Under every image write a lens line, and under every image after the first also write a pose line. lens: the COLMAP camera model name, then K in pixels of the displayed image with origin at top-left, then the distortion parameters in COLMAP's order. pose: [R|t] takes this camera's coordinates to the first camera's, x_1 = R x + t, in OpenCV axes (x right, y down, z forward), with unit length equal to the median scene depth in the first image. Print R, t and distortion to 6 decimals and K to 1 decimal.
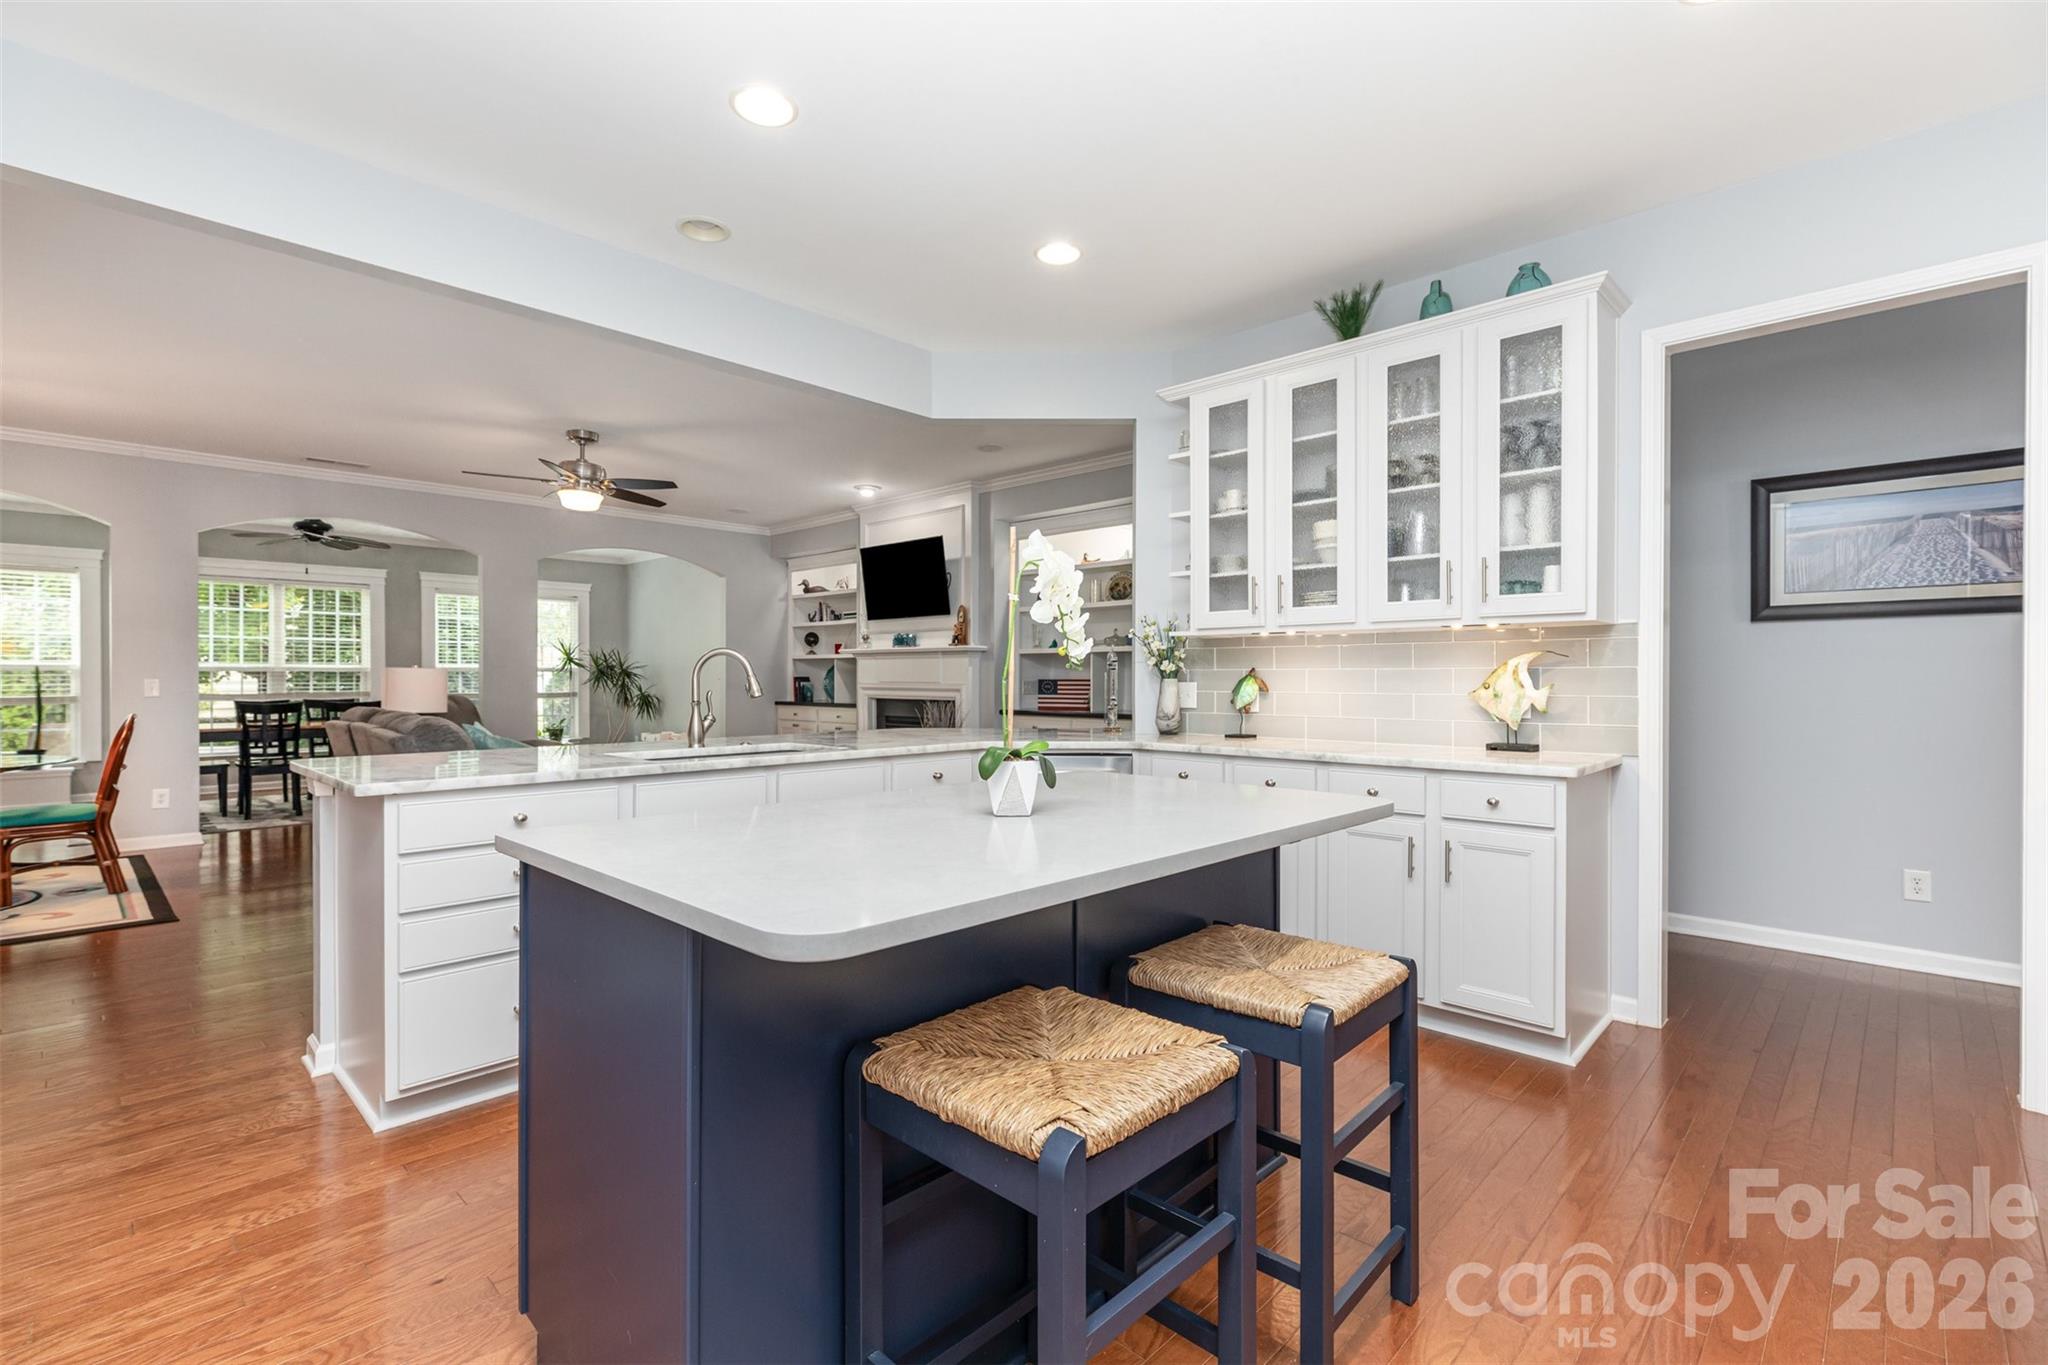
lens RADIAL K [[913.3, 0, 1024.0], [0, 913.3, 682.5], [0, 0, 1]] dist [0.002962, 0.000392]
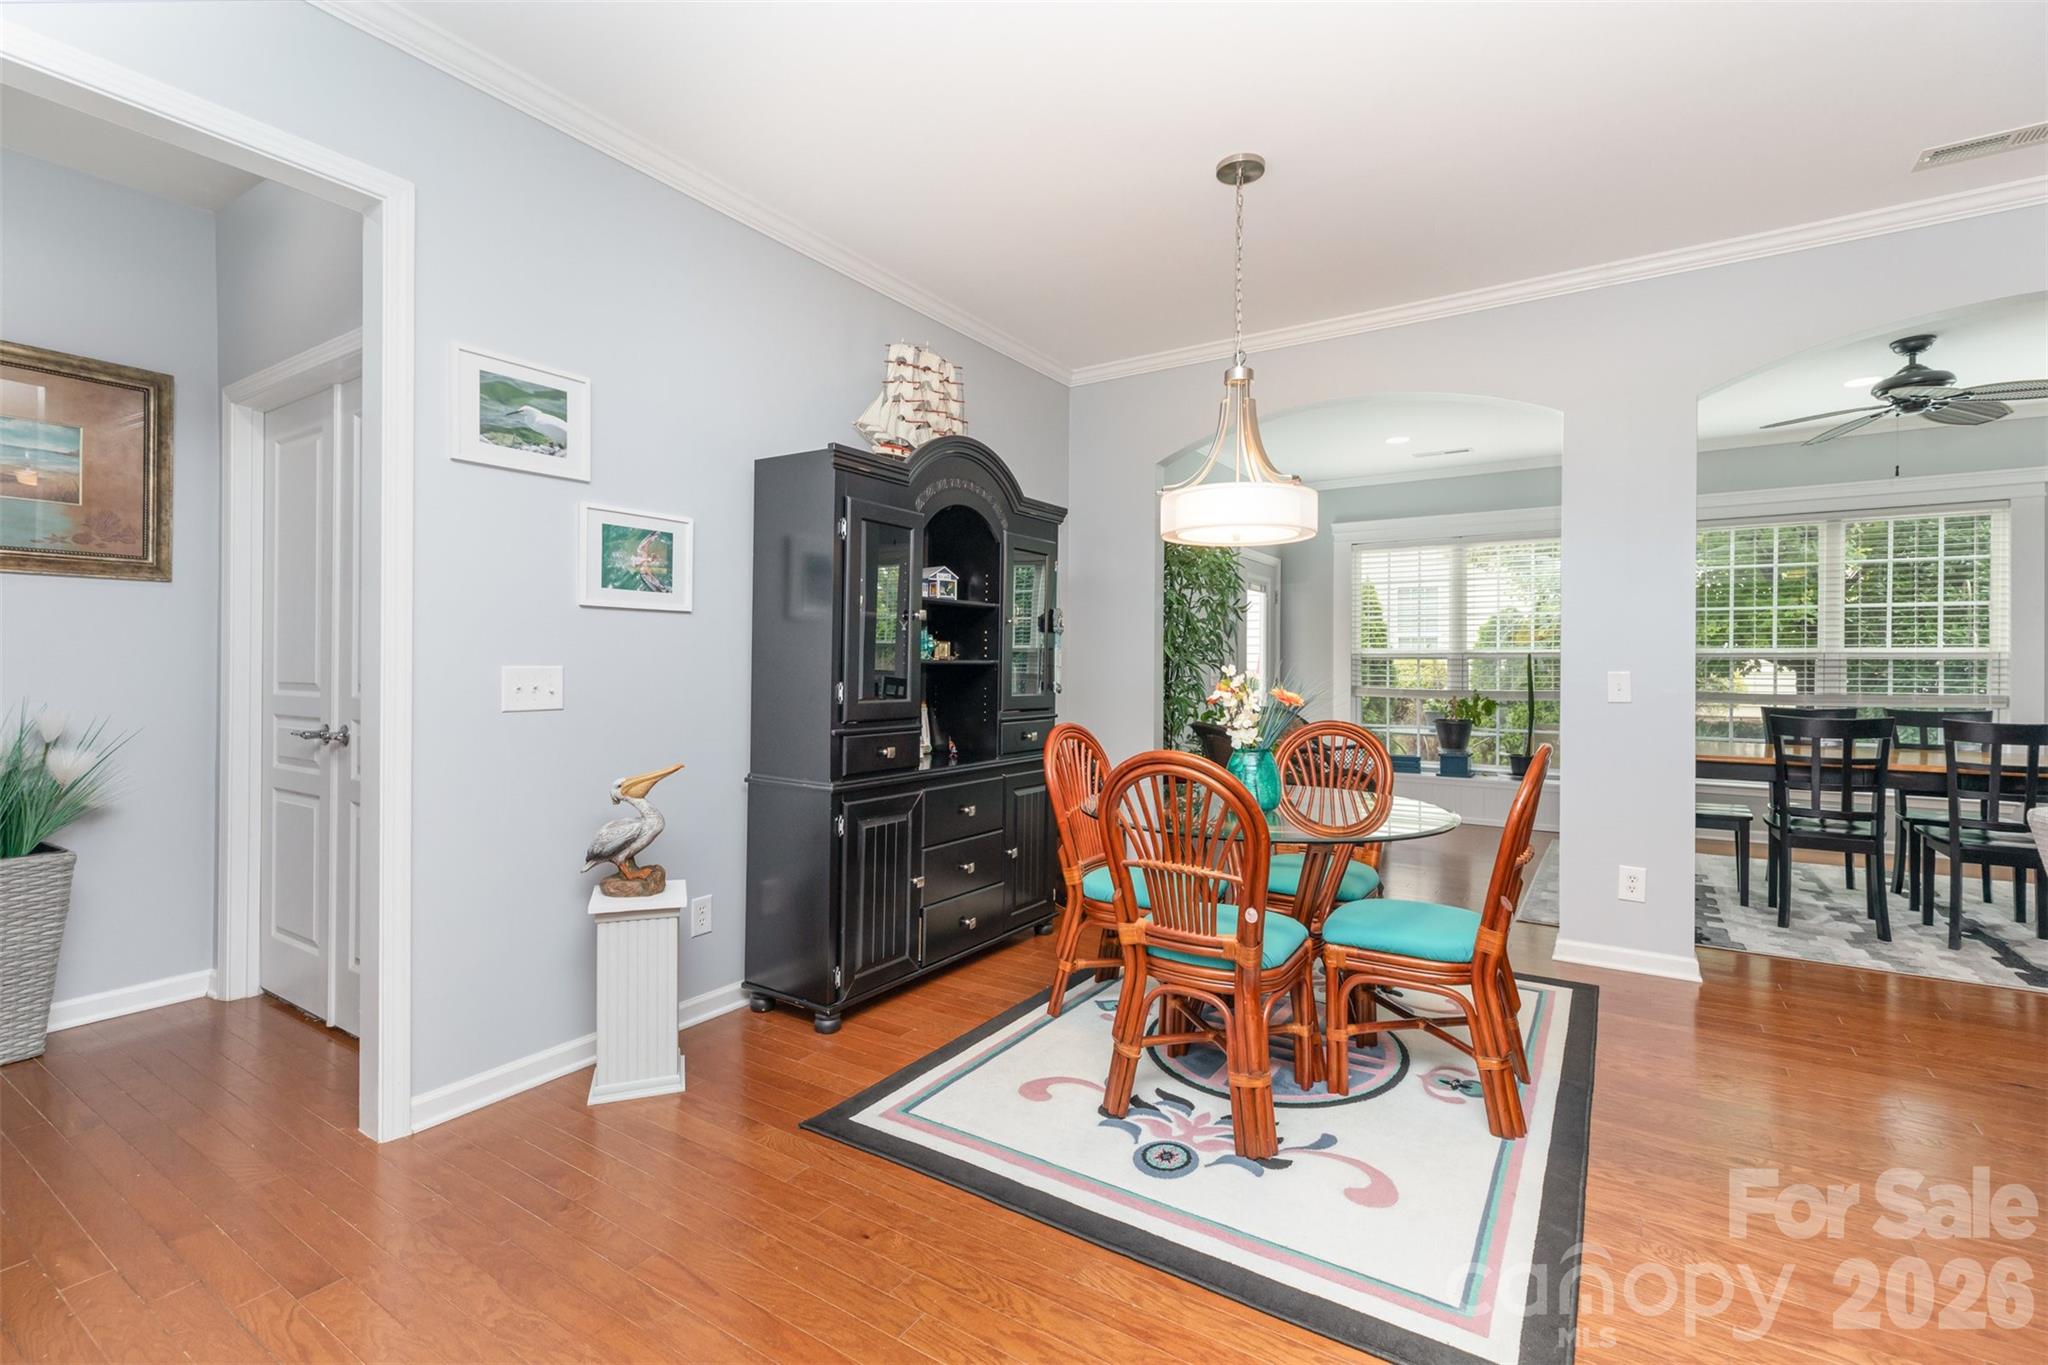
lens RADIAL K [[924.3, 0, 1025.4], [0, 924.3, 661.3], [0, 0, 1]] dist [0.006468, 0.000570]
pose [[0.182648, -0.002648, -0.983175, -0.341293], [-0.011054, 0.999928, -0.004747, -0.002572], [0.983116, 0.011734, 0.182605, 0.400376]]
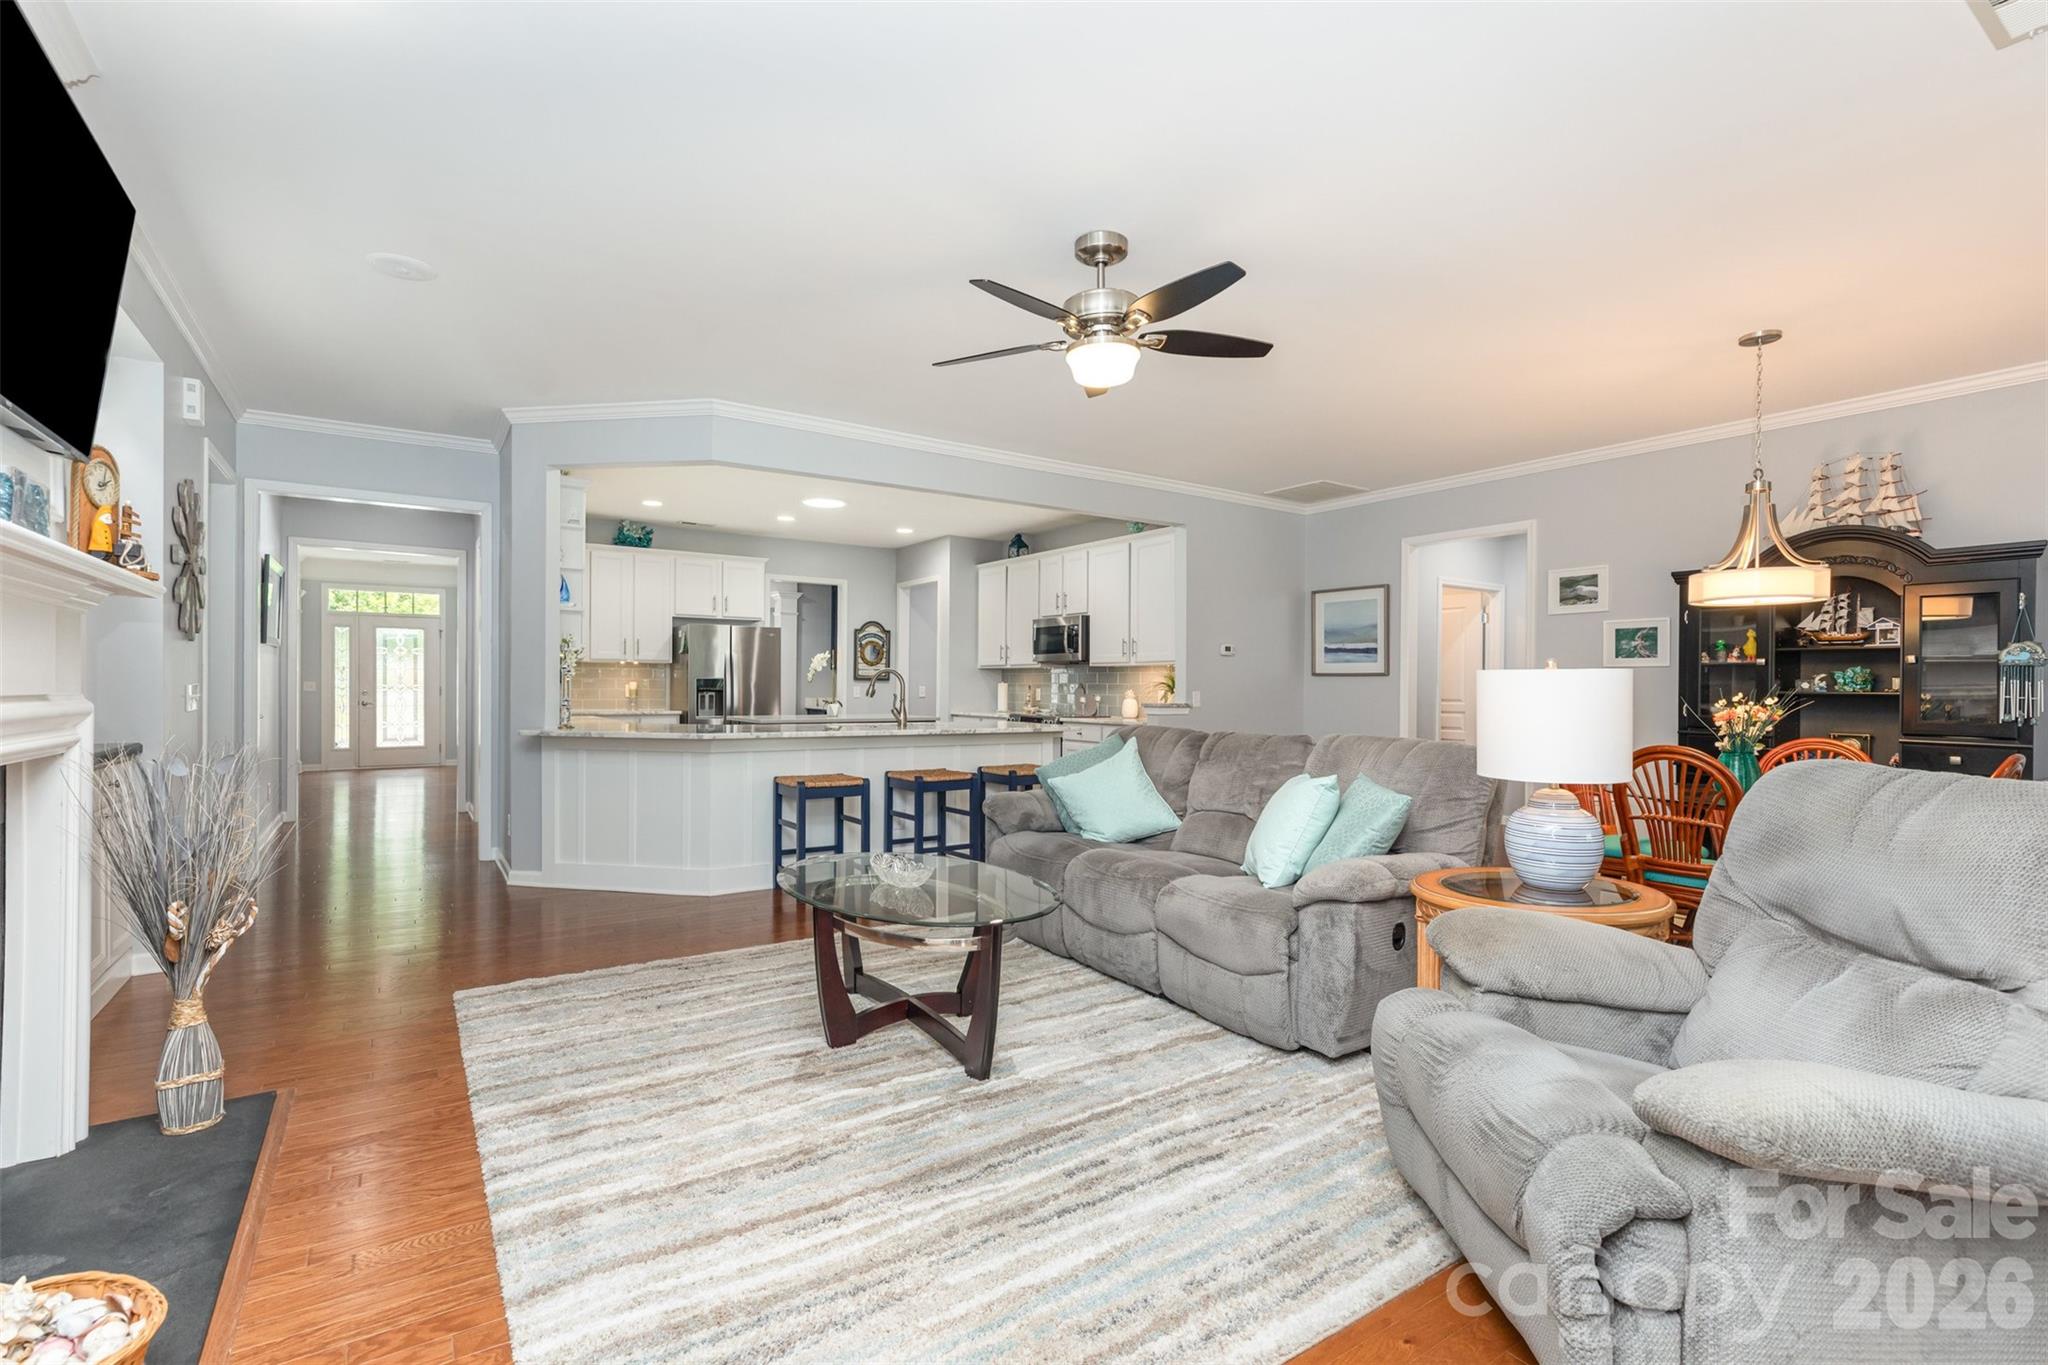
lens RADIAL K [[913.3, 0, 1024.0], [0, 913.3, 682.5], [0, 0, 1]] dist [0.002962, 0.000392]
pose [[-0.976304, -0.004988, 0.216344, -0.398118], [-0.004320, 0.999984, 0.003558, -0.010260], [-0.216359, 0.002539, -0.976311, 1.103240]]
